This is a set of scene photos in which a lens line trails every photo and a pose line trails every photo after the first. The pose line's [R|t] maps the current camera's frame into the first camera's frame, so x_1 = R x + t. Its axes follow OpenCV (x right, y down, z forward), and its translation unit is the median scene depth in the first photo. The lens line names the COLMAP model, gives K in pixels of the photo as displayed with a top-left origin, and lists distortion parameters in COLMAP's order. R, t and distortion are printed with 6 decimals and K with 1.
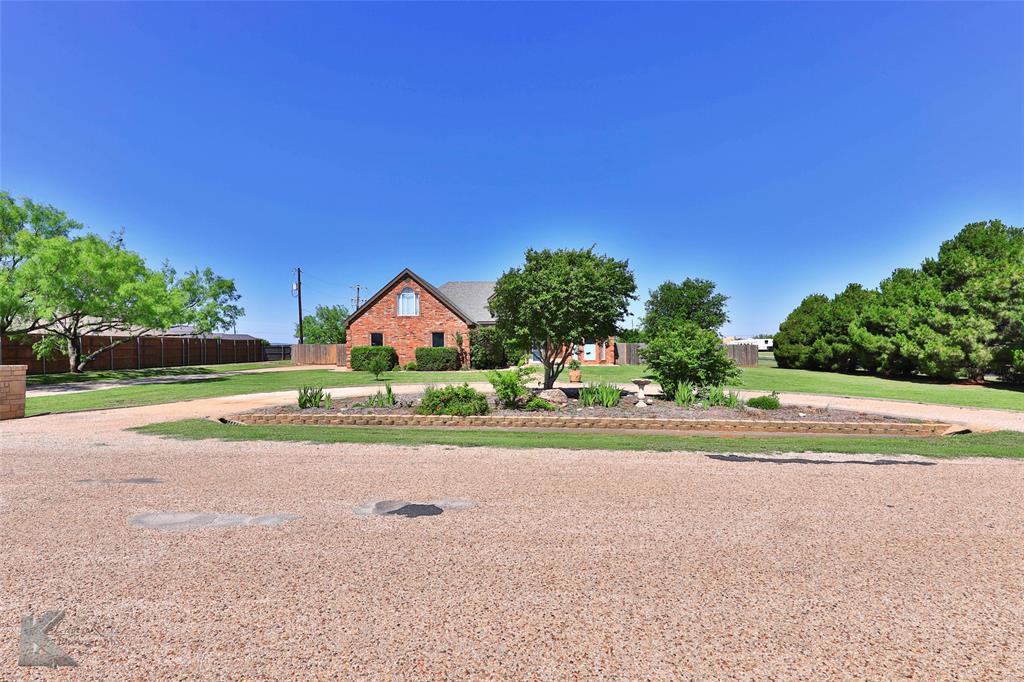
lens RADIAL K [[493.0, 0, 509.2], [0, 493.0, 343.9], [0, 0, 1]] dist [0.021367, 0.000864]
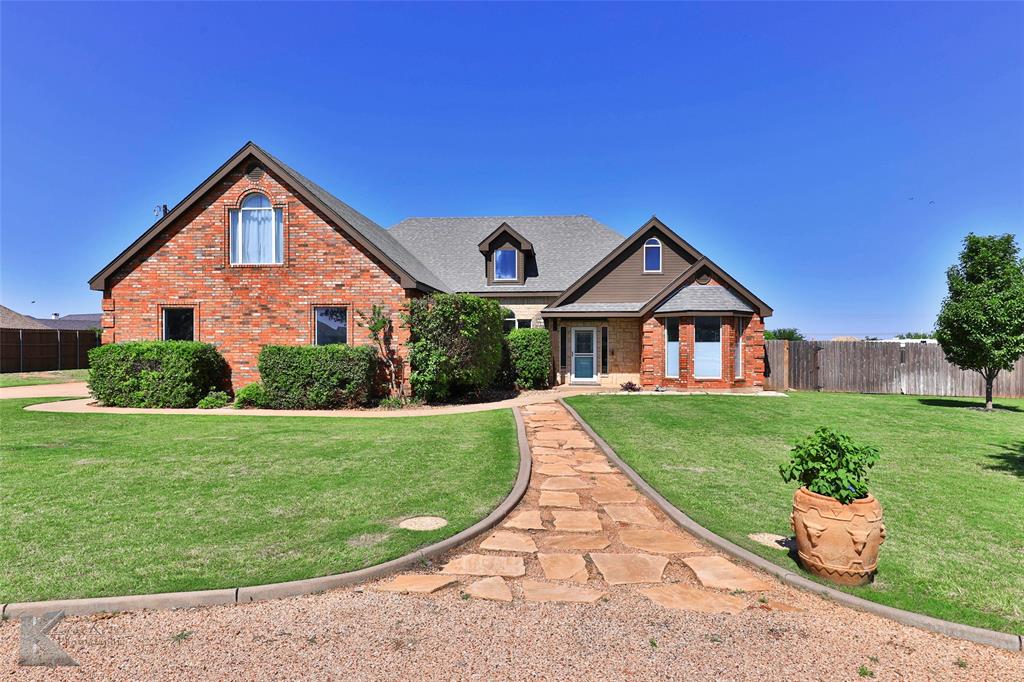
lens RADIAL K [[592.7, 0, 512.0], [0, 592.7, 341.0], [0, 0, 1]] dist [0.001436, -0.000304]
pose [[0.998079, 0.008936, -0.061303, 0.027837], [-0.009215, 0.999948, -0.004267, 0.003925], [0.061261, 0.004823, 0.998110, 0.541552]]
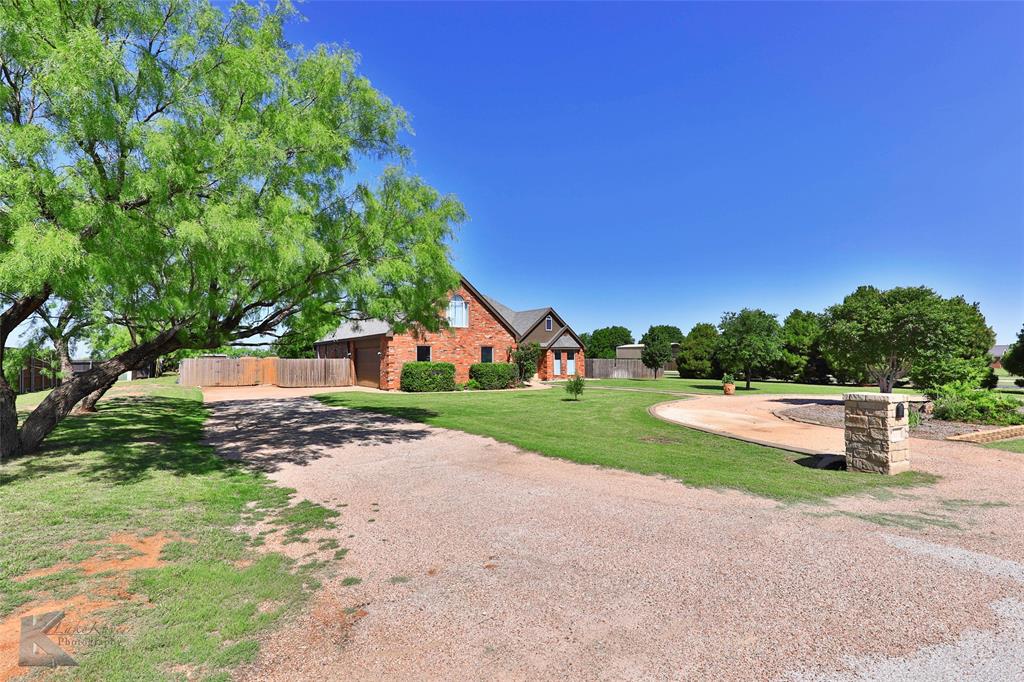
lens RADIAL K [[493.0, 0, 509.2], [0, 493.0, 343.9], [0, 0, 1]] dist [0.021367, 0.000864]
pose [[0.817693, 0.020398, 0.575292, -0.634463], [-0.003415, 0.999526, -0.030585, -0.000746], [-0.575644, 0.023045, 0.817376, 0.233991]]
